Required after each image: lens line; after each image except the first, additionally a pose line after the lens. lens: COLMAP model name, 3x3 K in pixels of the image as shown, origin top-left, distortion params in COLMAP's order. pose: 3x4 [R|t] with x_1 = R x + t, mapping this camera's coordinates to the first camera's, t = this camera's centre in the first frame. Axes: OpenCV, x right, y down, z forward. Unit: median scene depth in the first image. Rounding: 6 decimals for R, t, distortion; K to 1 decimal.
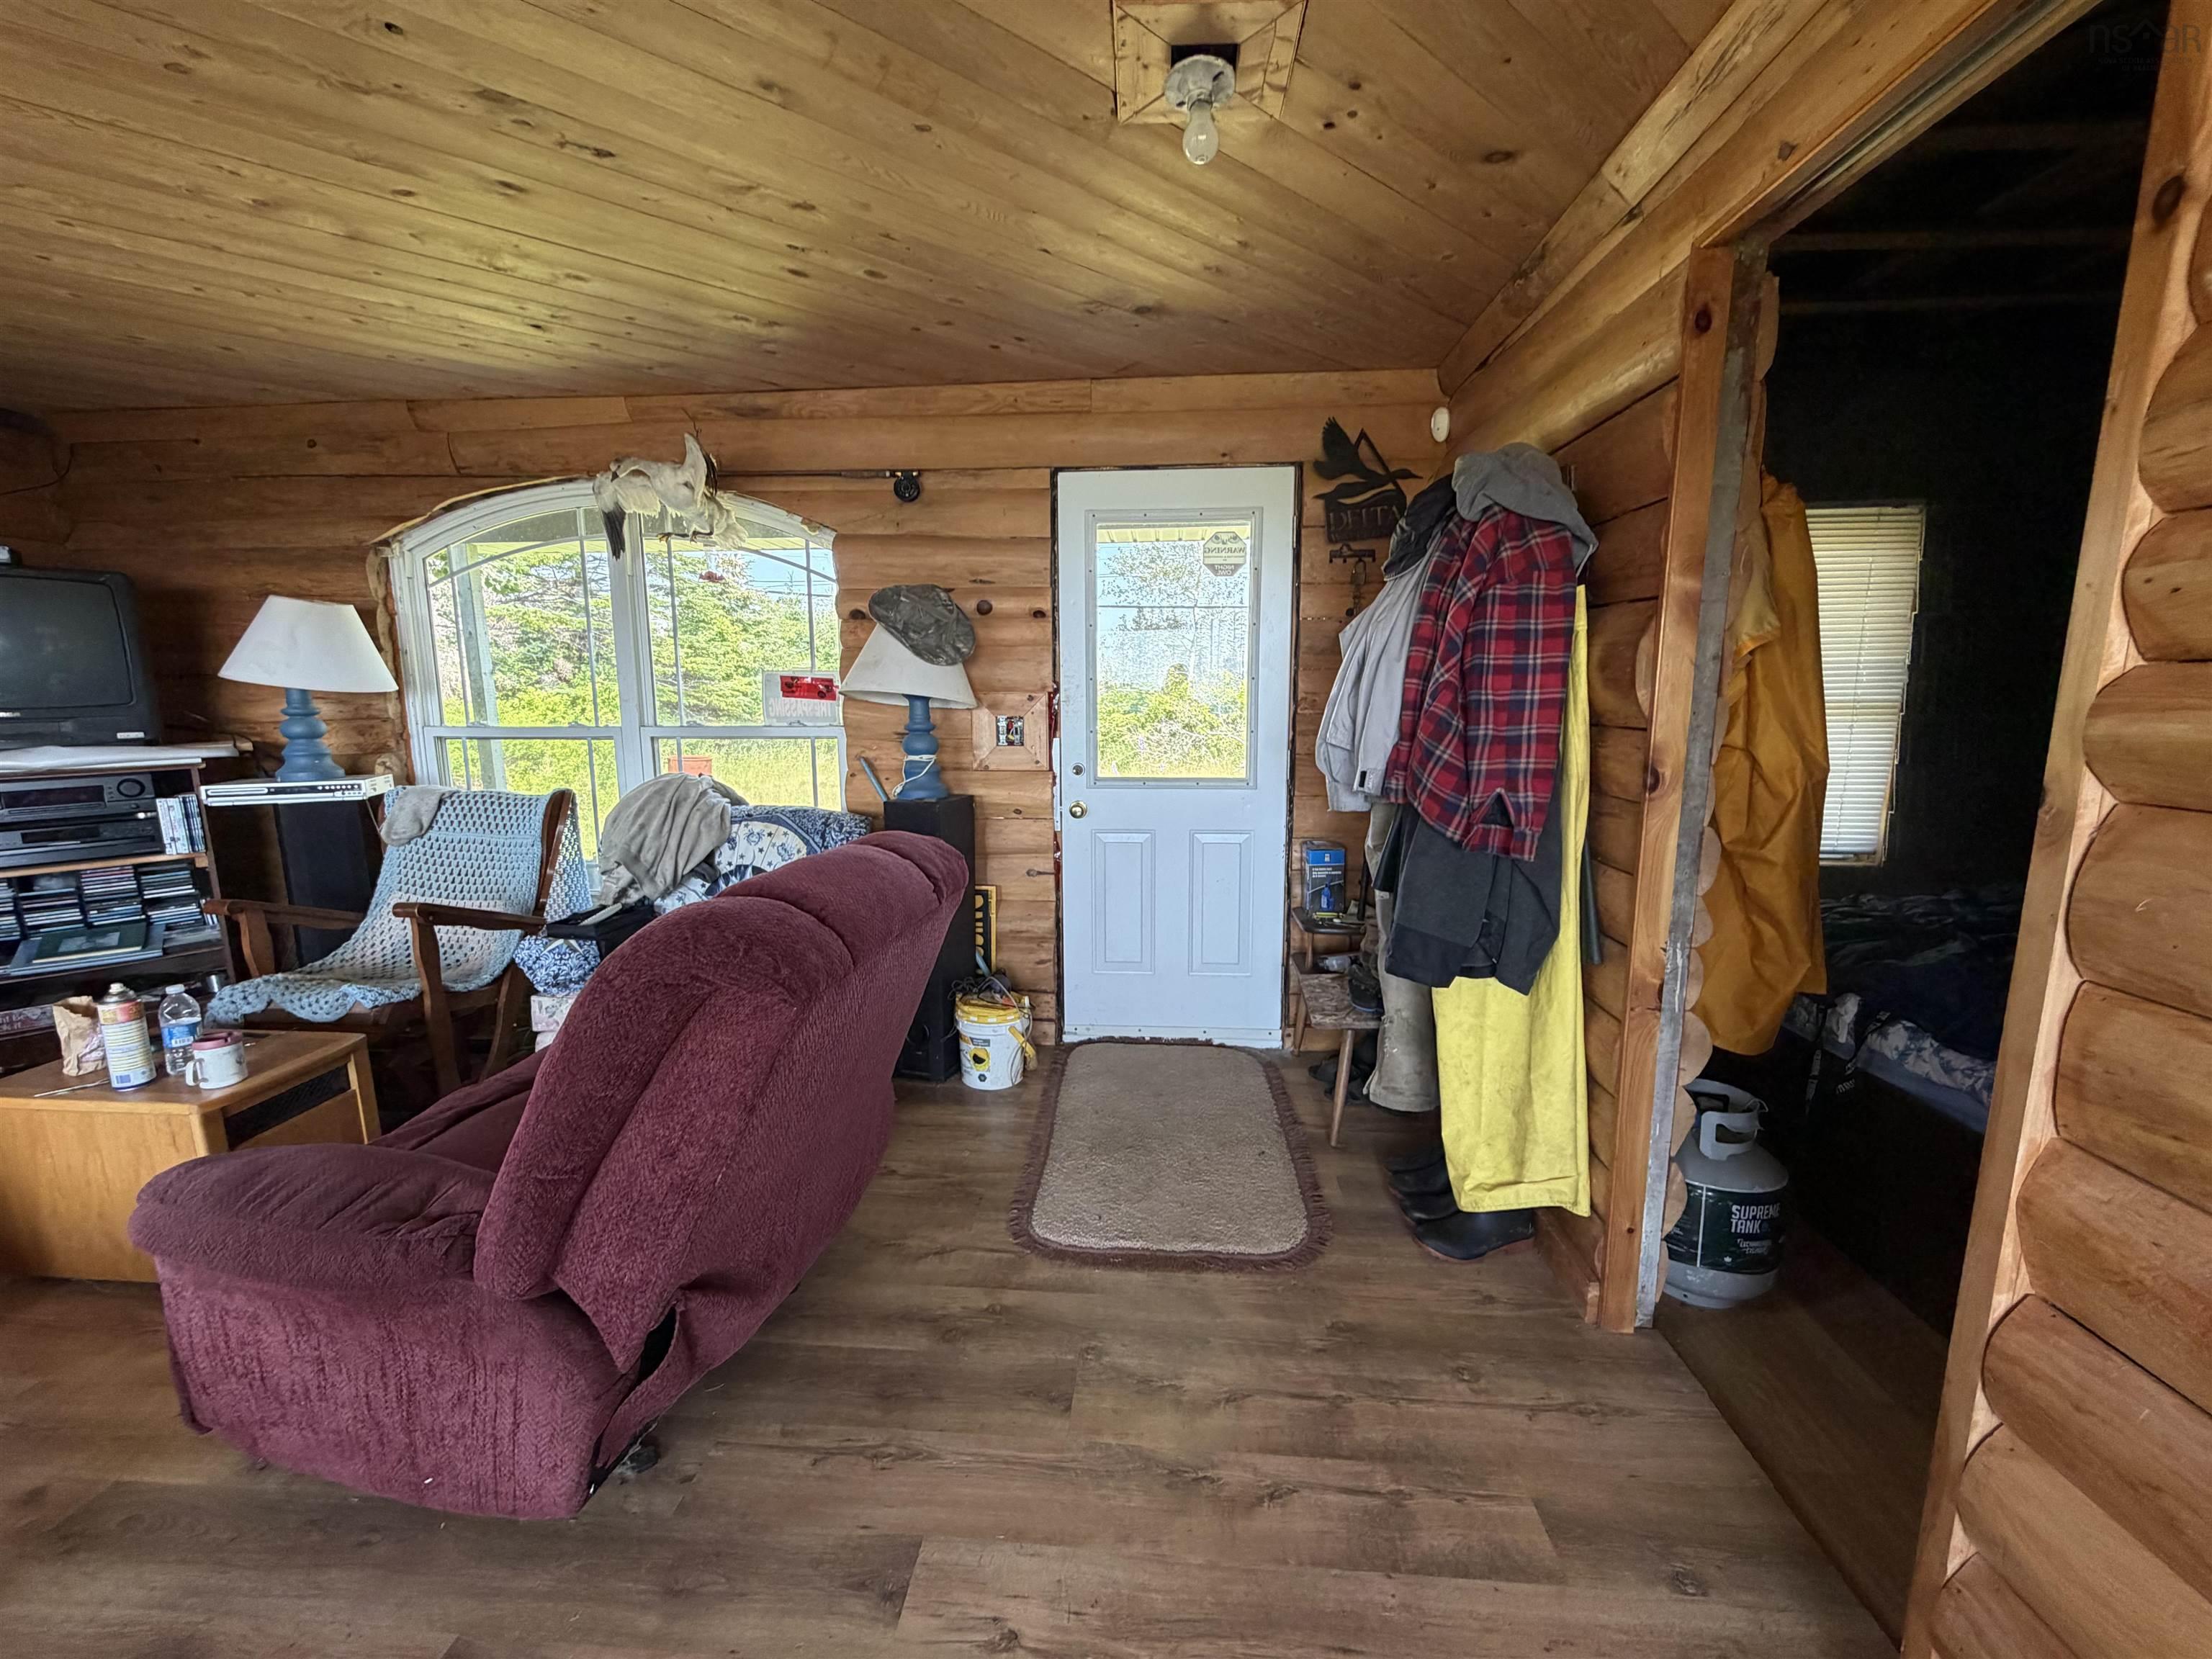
lens RADIAL K [[880.6, 0, 1097.1], [0, 880.6, 827.3], [0, 0, 1]] dist [-0.000648, -0.000048]
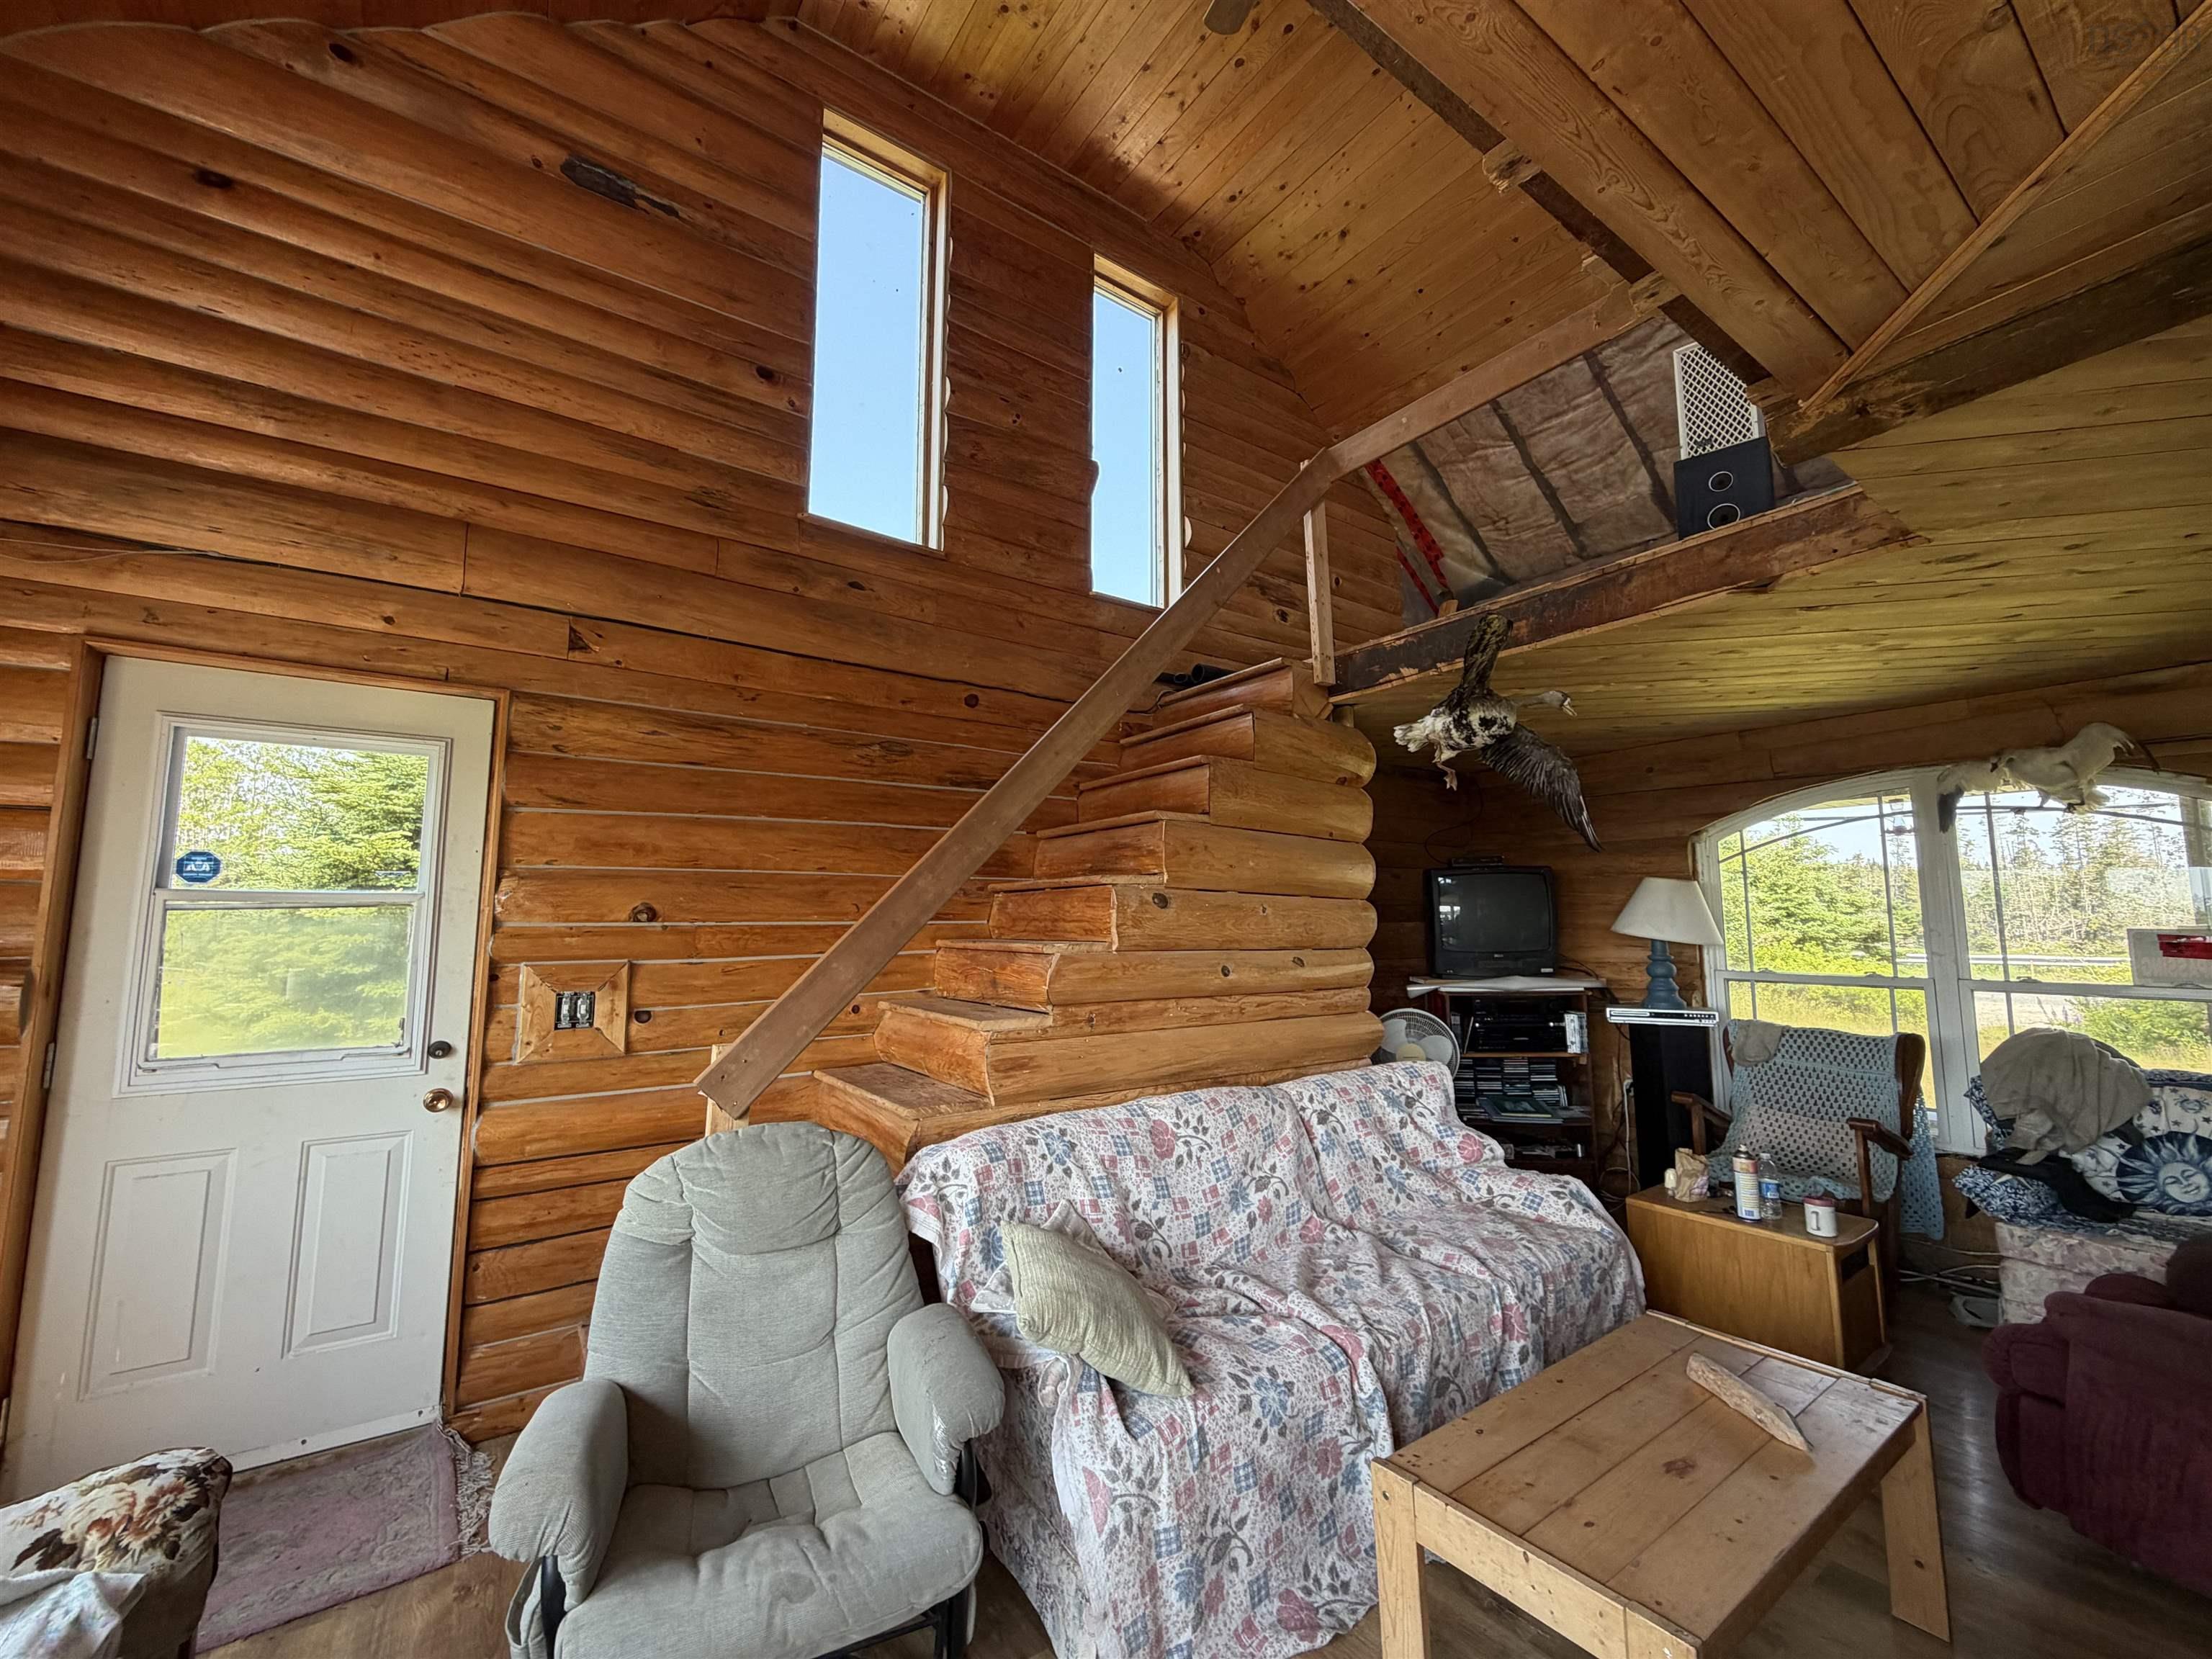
lens RADIAL K [[880.6, 0, 1100.5], [0, 880.6, 829.0], [0, 0, 1]] dist [-0.000648, -0.000048]
pose [[0.638907, -0.078316, -0.765287, -0.392975], [-0.119204, 0.972710, -0.199062, 0.052114], [0.759992, 0.218407, 0.612136, -0.562526]]
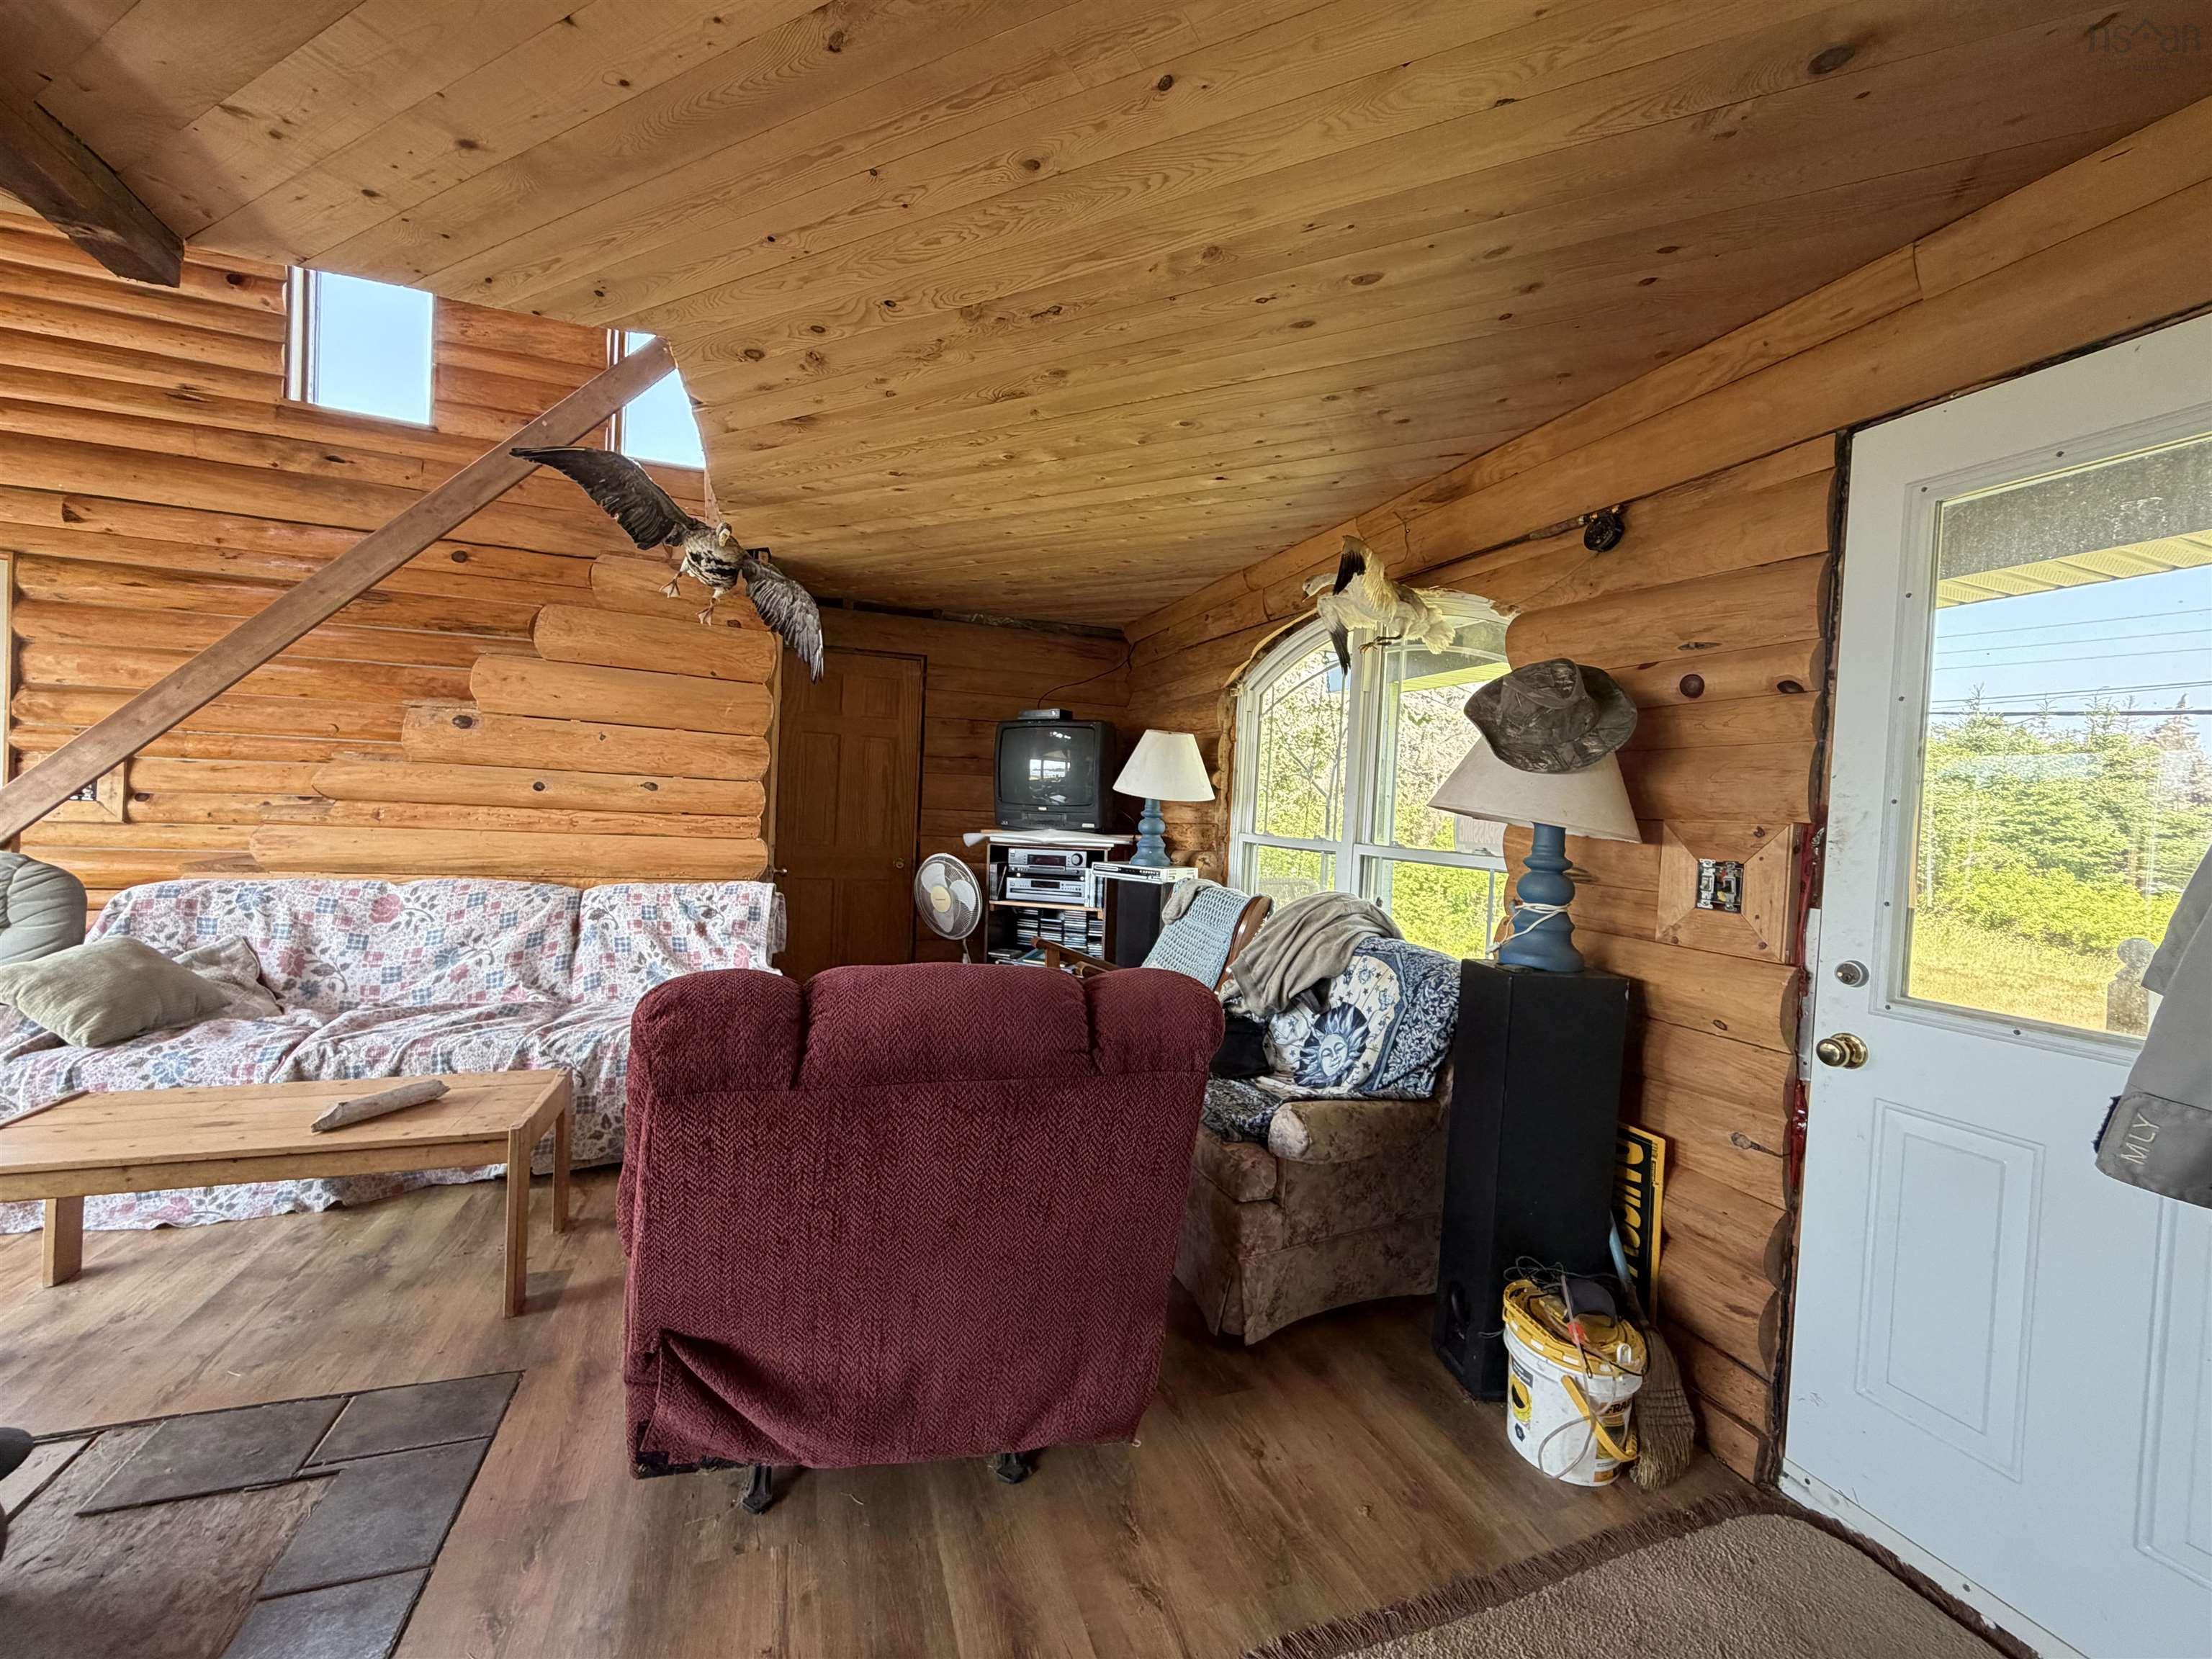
lens RADIAL K [[880.6, 0, 1100.2], [0, 880.6, 828.3], [0, 0, 1]] dist [-0.000648, -0.000048]
pose [[0.405454, 0.045645, -0.912975, 0.282364], [-0.186574, 0.981860, -0.033769, -0.051809], [0.894873, 0.184030, 0.406616, 0.395931]]
